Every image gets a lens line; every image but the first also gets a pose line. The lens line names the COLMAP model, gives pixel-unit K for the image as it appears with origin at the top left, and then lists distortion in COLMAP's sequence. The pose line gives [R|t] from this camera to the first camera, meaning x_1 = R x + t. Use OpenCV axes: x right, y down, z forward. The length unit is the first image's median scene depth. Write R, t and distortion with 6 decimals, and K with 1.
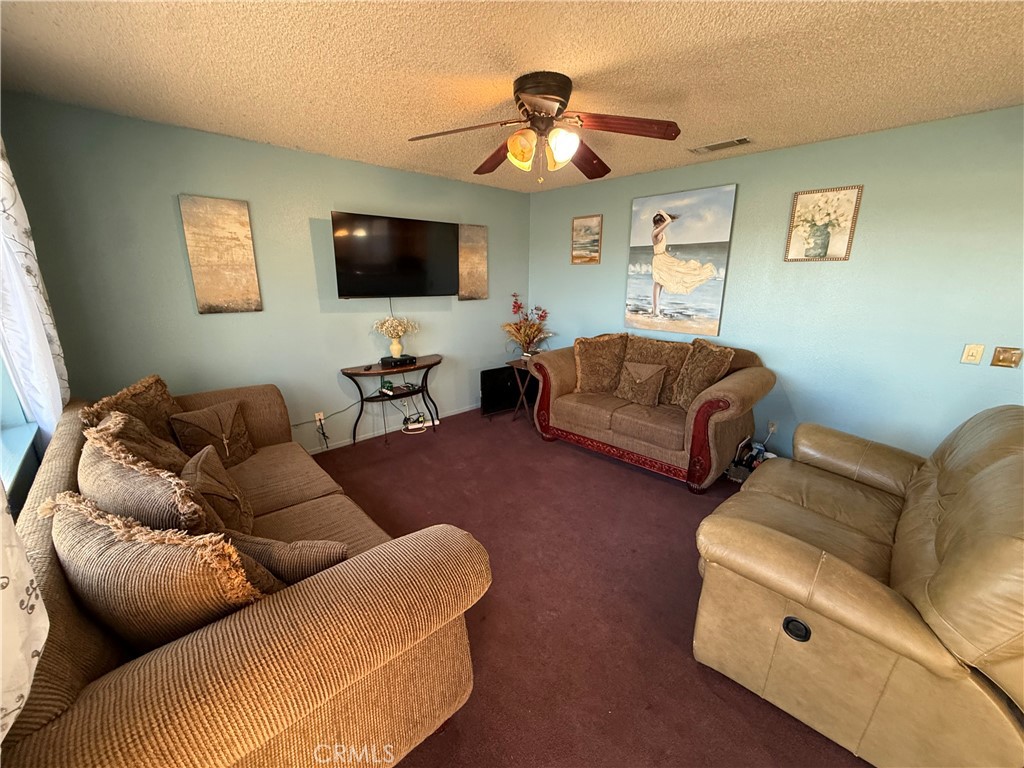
lens RADIAL K [[408.4, 0, 516.0], [0, 408.4, 383.5], [0, 0, 1]] dist [-0.000652, 0.000013]
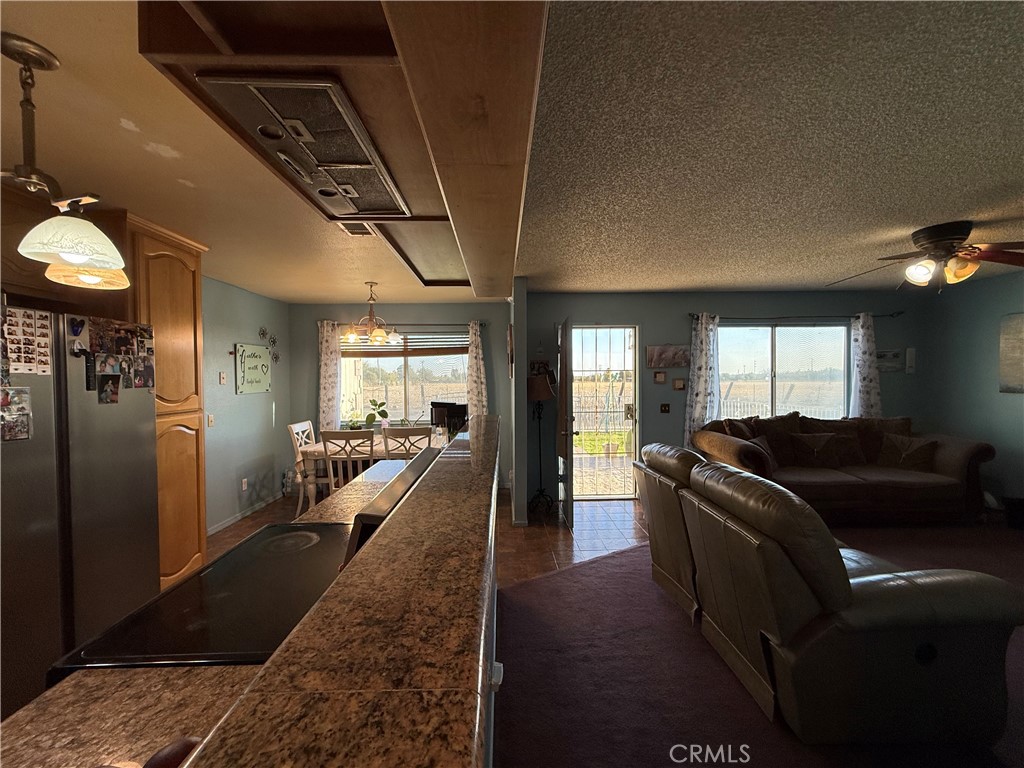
lens RADIAL K [[408.4, 0, 510.2], [0, 408.4, 385.0], [0, 0, 1]] dist [-0.000652, 0.000013]
pose [[-0.675185, 0.014157, -0.737513, 1.111397], [-0.189696, 0.962858, 0.192147, -0.109899], [0.712840, 0.269638, -0.647421, 0.530614]]
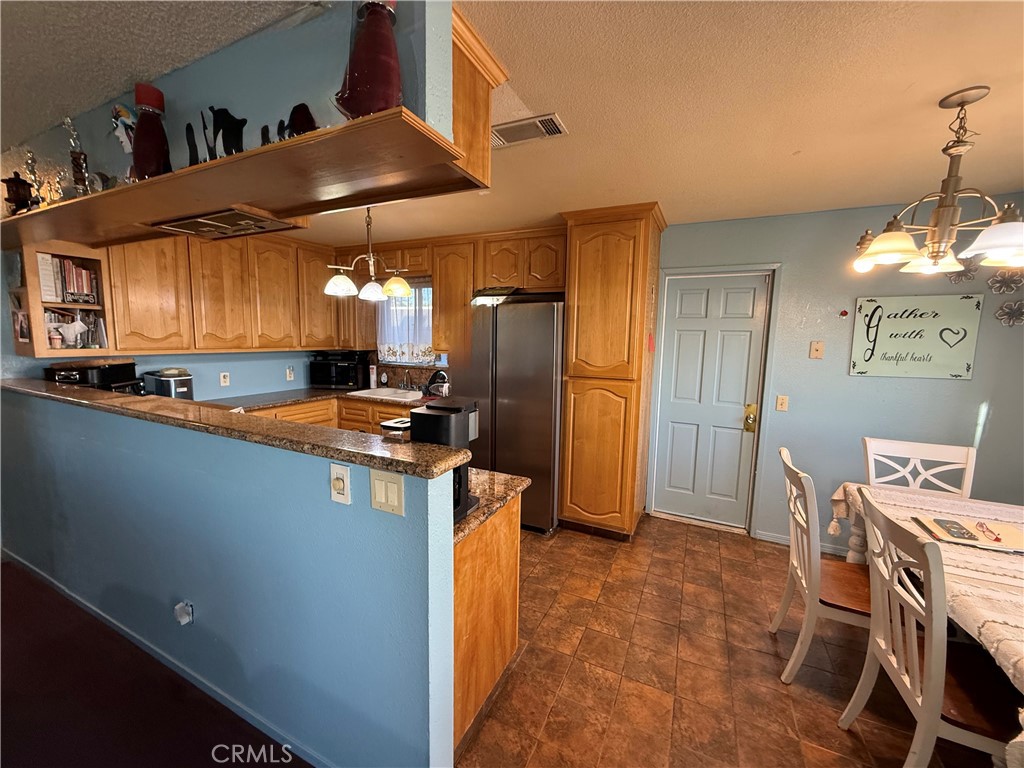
lens RADIAL K [[408.4, 0, 510.0], [0, 408.4, 384.6], [0, 0, 1]] dist [-0.000652, 0.000013]
pose [[-0.346965, -0.123334, 0.929733, 0.291390], [0.228633, 0.950286, 0.211384, -0.009176], [-0.909583, 0.285911, -0.301518, 0.062023]]
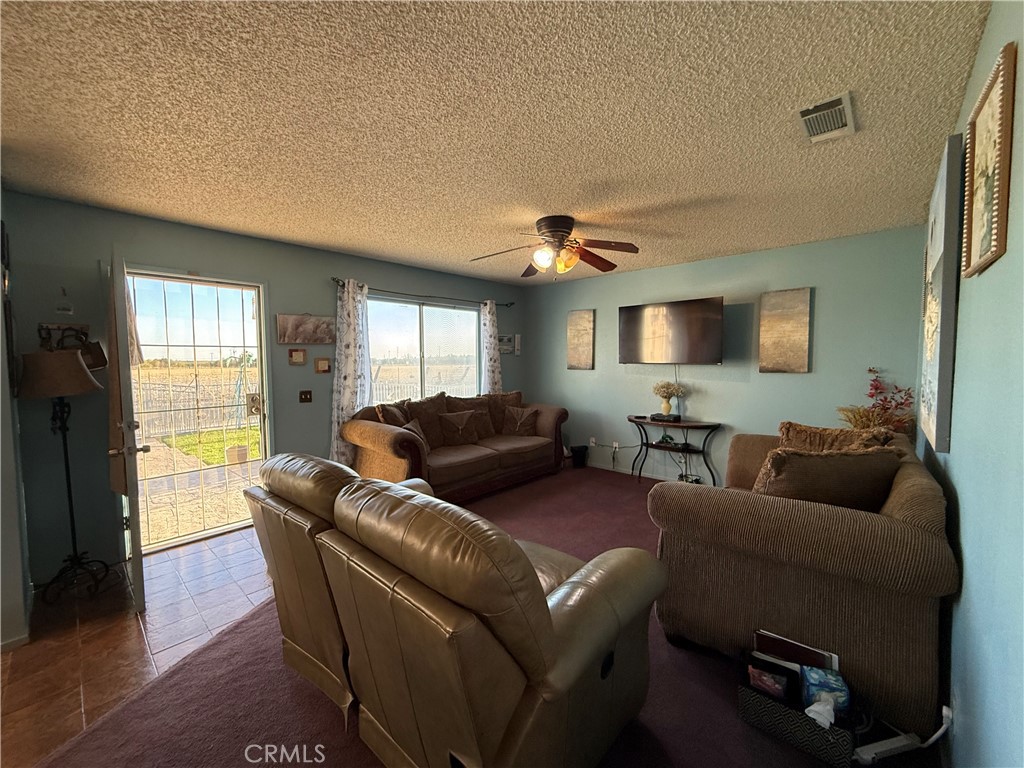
lens RADIAL K [[408.4, 0, 511.0], [0, 408.4, 382.5], [0, 0, 1]] dist [-0.000652, 0.000013]
pose [[0.069231, 0.050381, -0.996328, 0.864773], [-0.255801, 0.966230, 0.031084, -0.077916], [0.964247, 0.252709, 0.079781, 0.462464]]
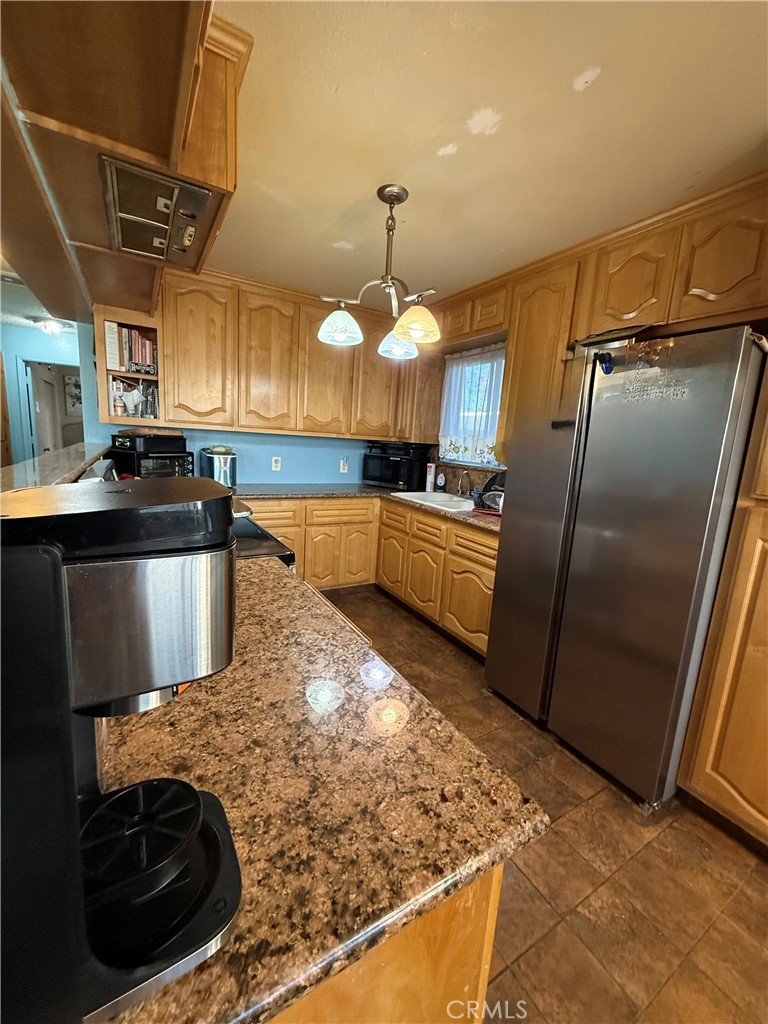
lens RADIAL K [[408.4, 0, 385.3], [0, 408.4, 510.6], [0, 0, 1]] dist [-0.000652, 0.000013]
pose [[0.225153, -0.158198, 0.961395, 0.593980], [0.197127, 0.973720, 0.114060, 0.079612], [-0.954174, 0.163835, 0.250421, -0.074650]]
